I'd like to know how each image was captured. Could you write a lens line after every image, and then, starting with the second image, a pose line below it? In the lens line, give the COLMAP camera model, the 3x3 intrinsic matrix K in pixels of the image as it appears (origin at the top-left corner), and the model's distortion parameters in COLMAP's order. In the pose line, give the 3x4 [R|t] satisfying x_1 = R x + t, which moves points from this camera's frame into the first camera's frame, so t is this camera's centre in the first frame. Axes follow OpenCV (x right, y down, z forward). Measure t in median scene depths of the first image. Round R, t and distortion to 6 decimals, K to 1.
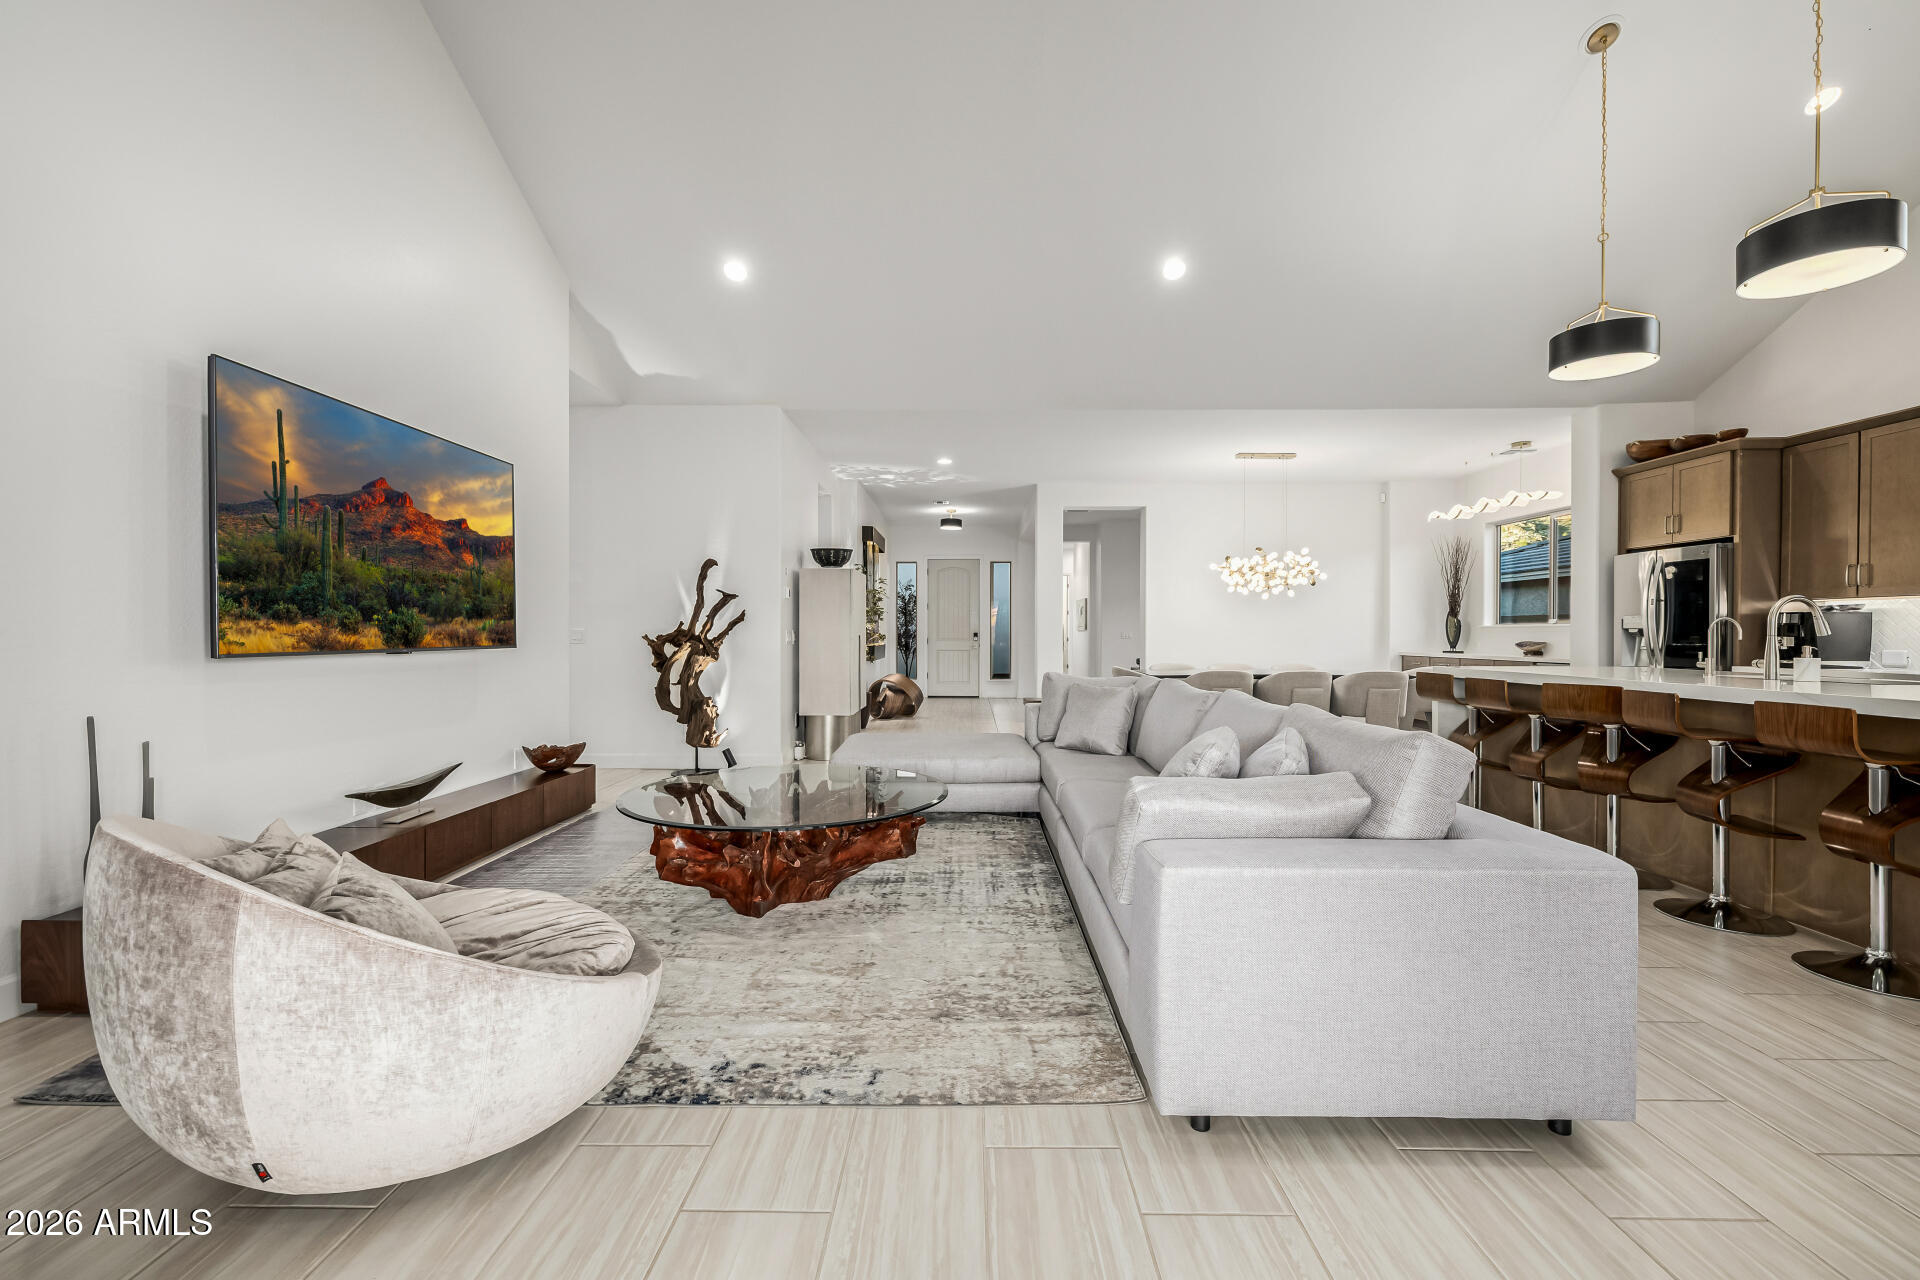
lens RADIAL K [[810.4, 0, 962.7], [0, 810.4, 633.5], [0, 0, 1]] dist [0.006781, 0.000650]
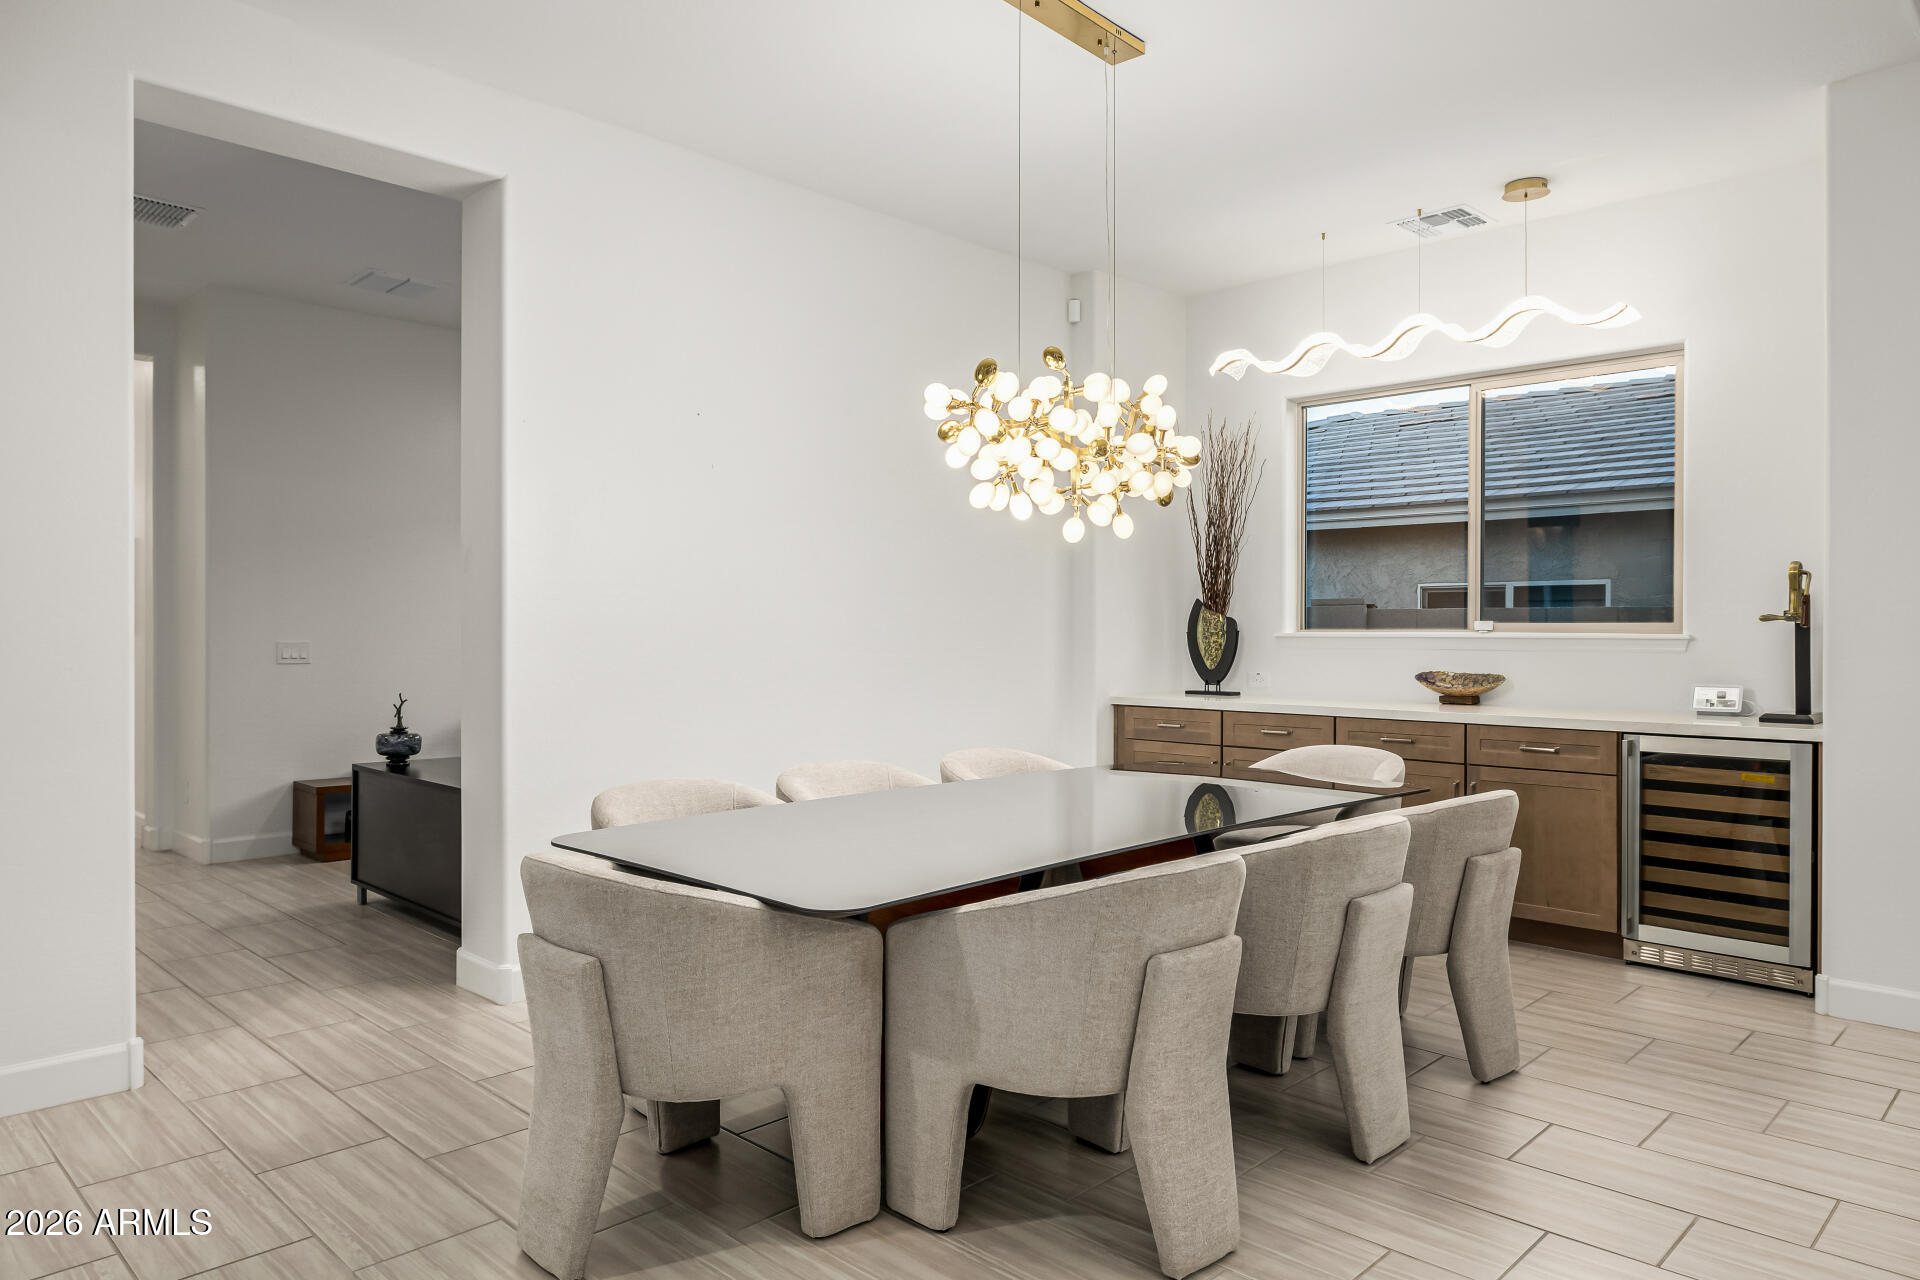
lens RADIAL K [[1258.7, 0, 1008.5], [0, 1258.7, 630.6], [0, 0, 1]] dist [-0.006929, -0.005780]
pose [[0.672161, -0.001267, 0.740404, 0.096200], [-0.000141, 0.999998, 0.001839, -0.027585], [-0.740405, -0.001341, 0.672160, 1.498511]]
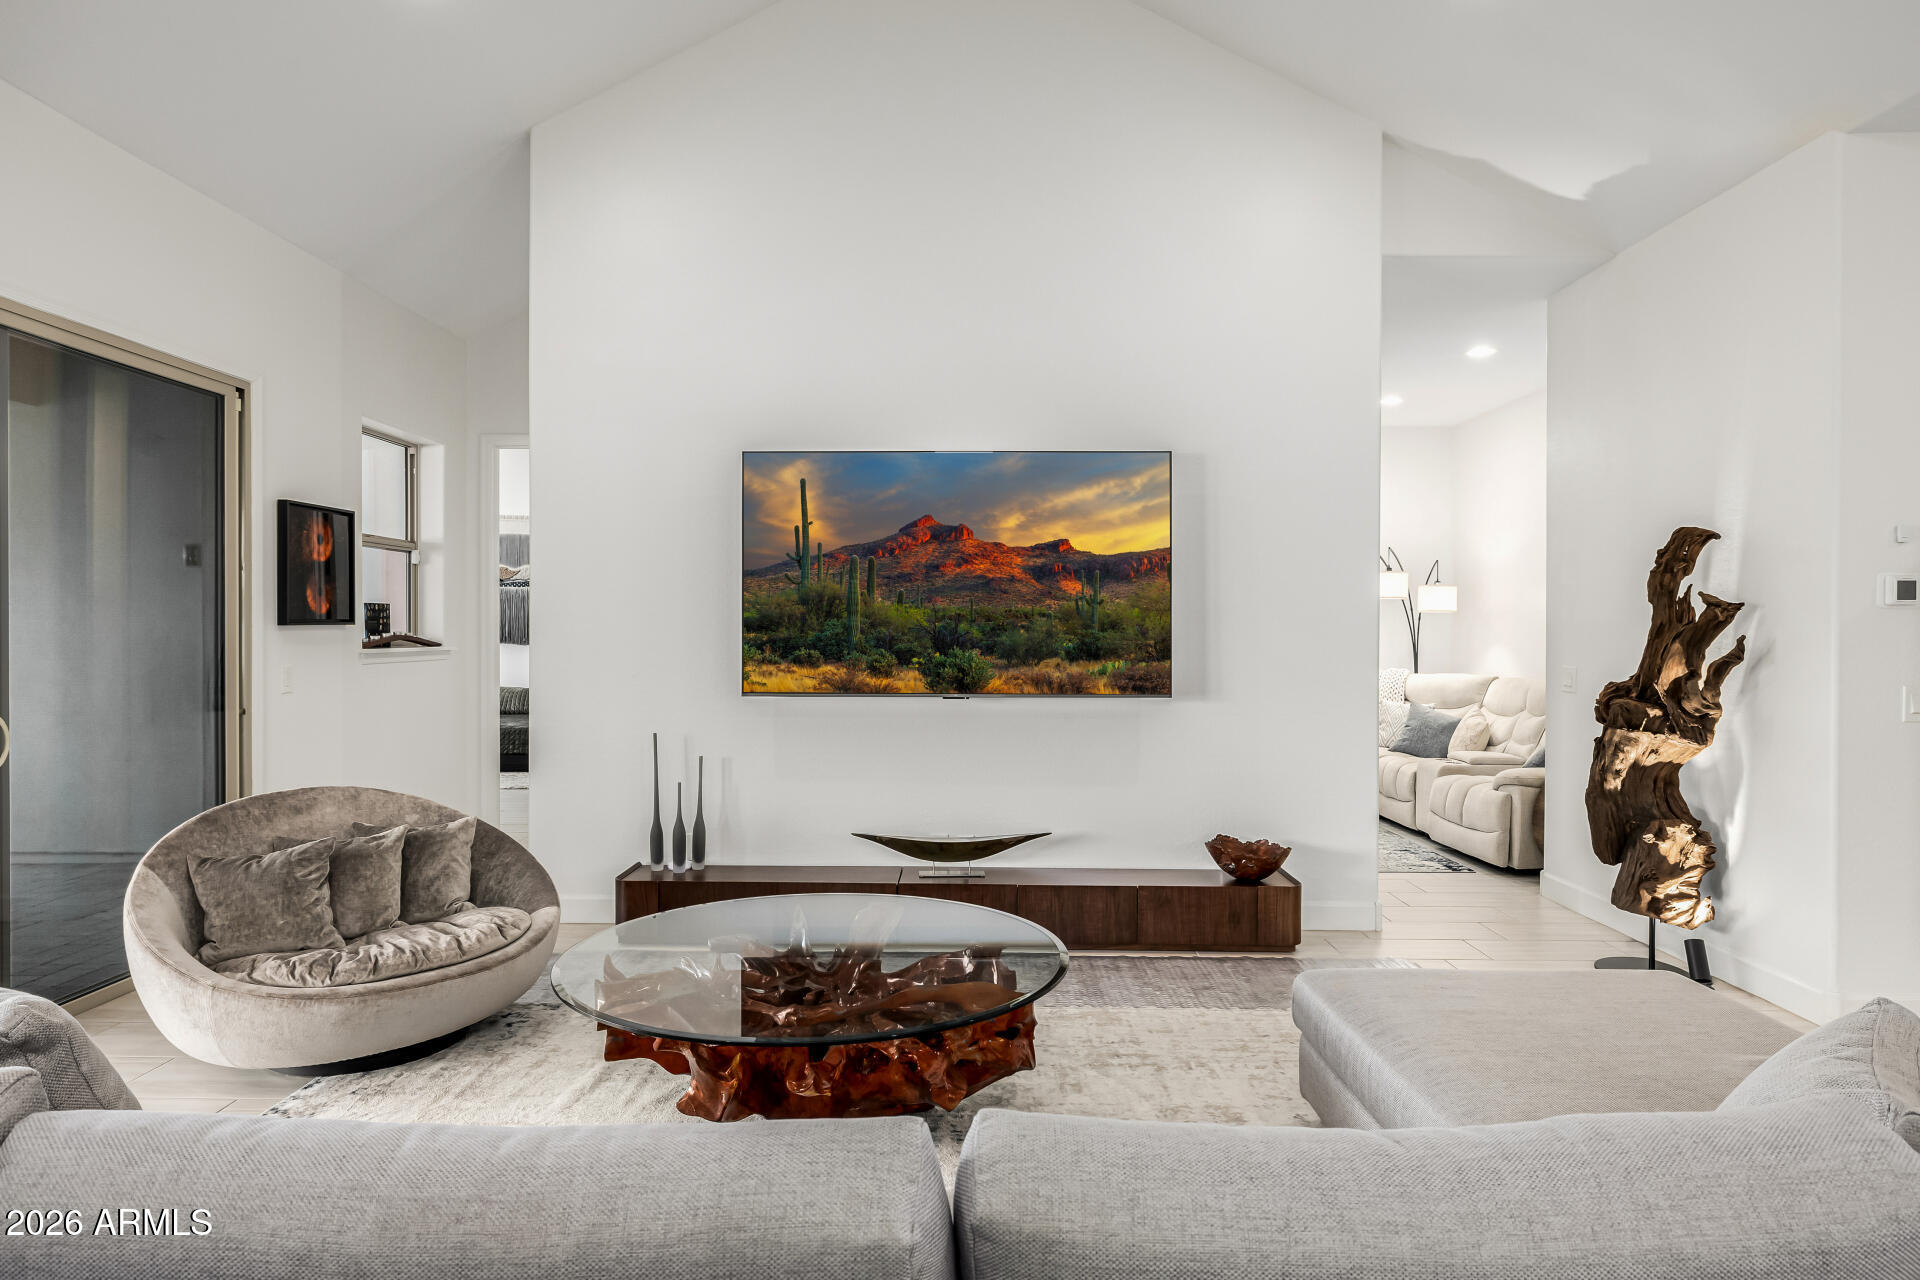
lens RADIAL K [[1120.3, 0, 954.4], [0, 1120.3, 633.5], [0, 0, 1]] dist [-0.011764, -0.001267]
pose [[-0.013607, 0.000308, -0.999907, 0.531822], [-0.005544, 0.999985, 0.000383, -0.045395], [0.999892, 0.005548, -0.013605, 0.913758]]
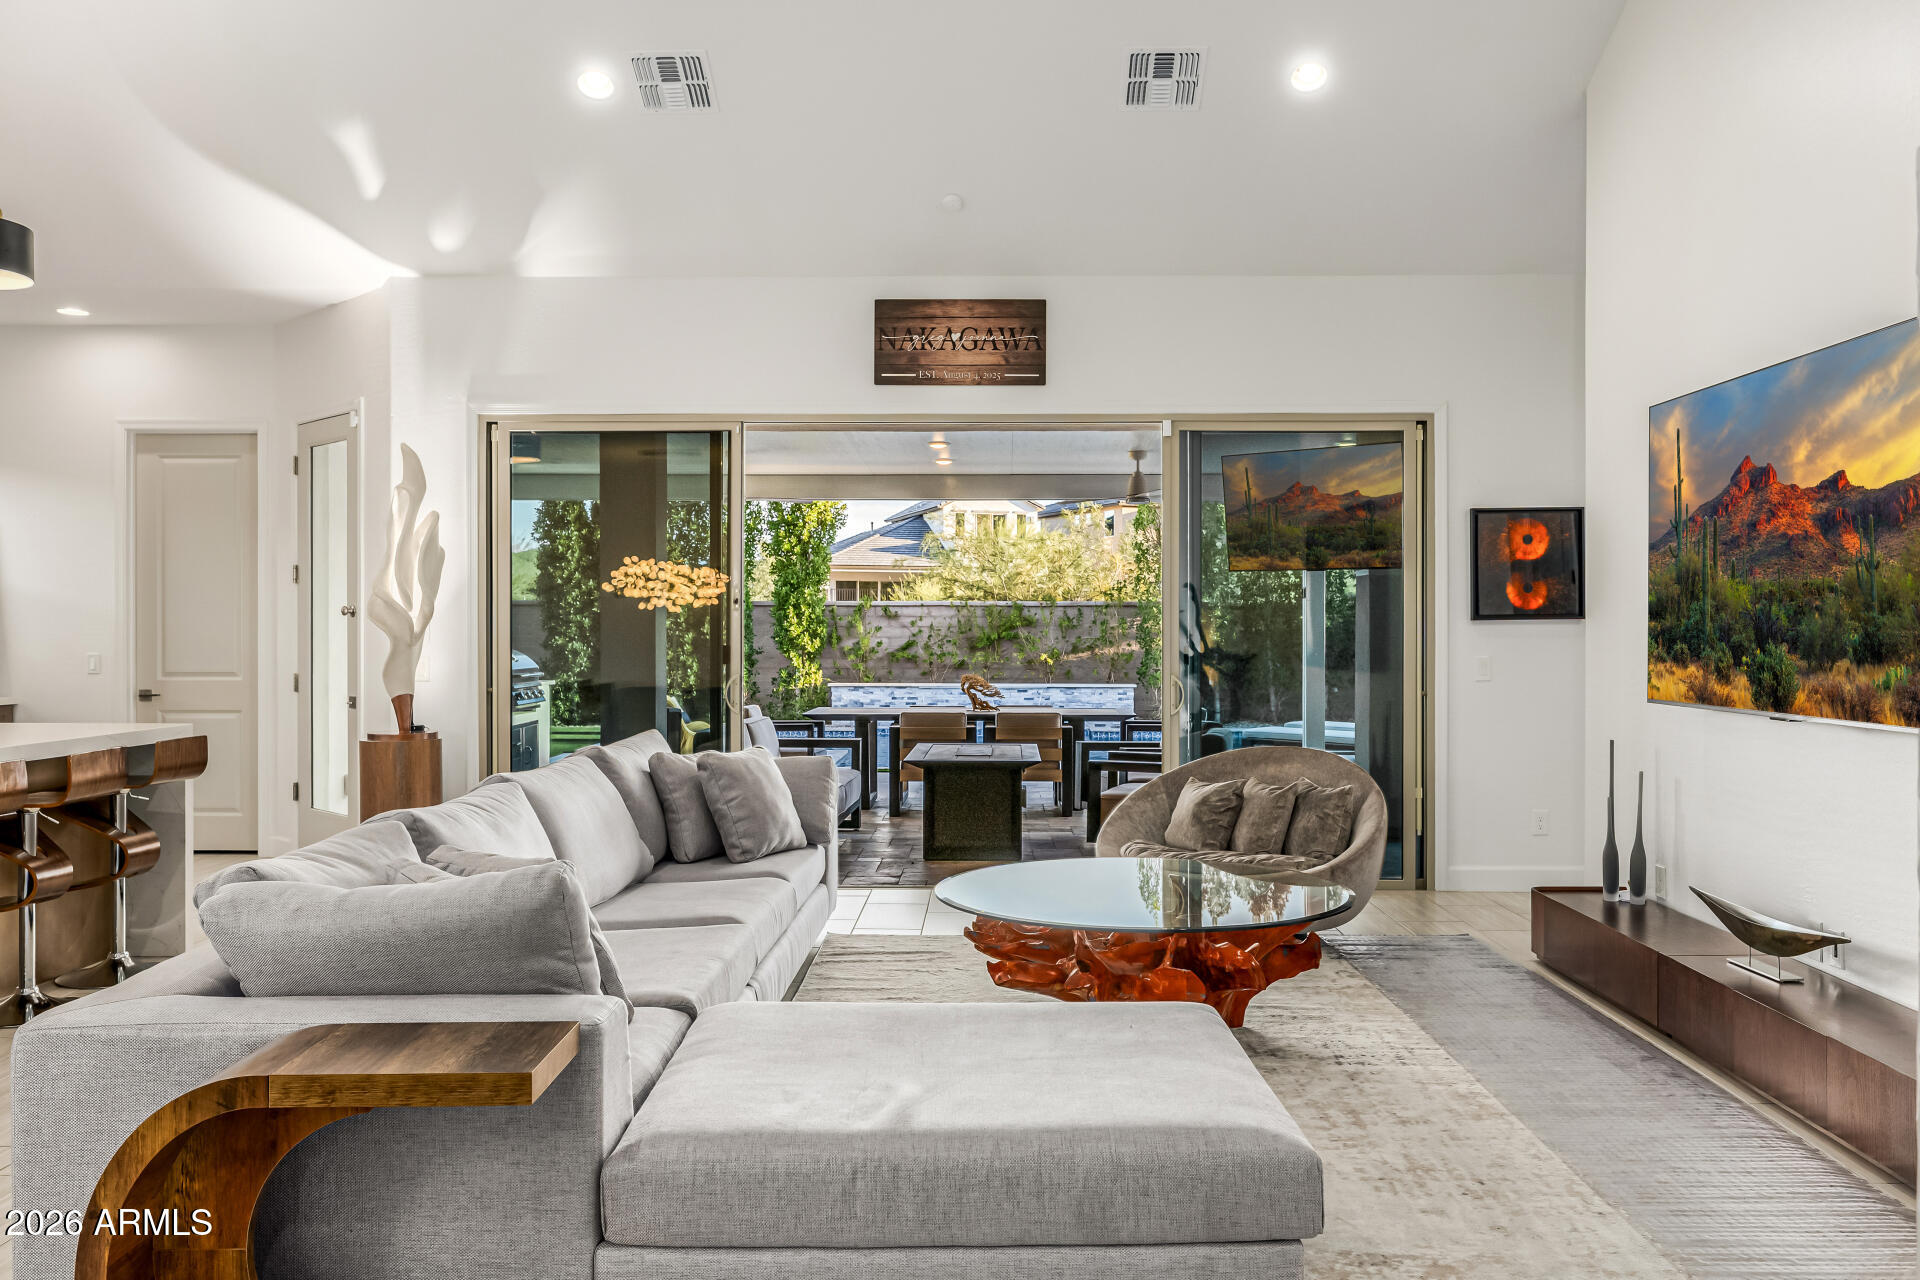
lens RADIAL K [[1540.0, 0, 968.1], [0, 1540.0, 632.0], [0, 0, 1]] dist [0.008767, -0.012097]
pose [[-0.999889, -0.000727, 0.014867, -0.059174], [-0.000628, 0.999977, 0.006707, -0.048496], [-0.014871, 0.006697, -0.999867, 2.005593]]
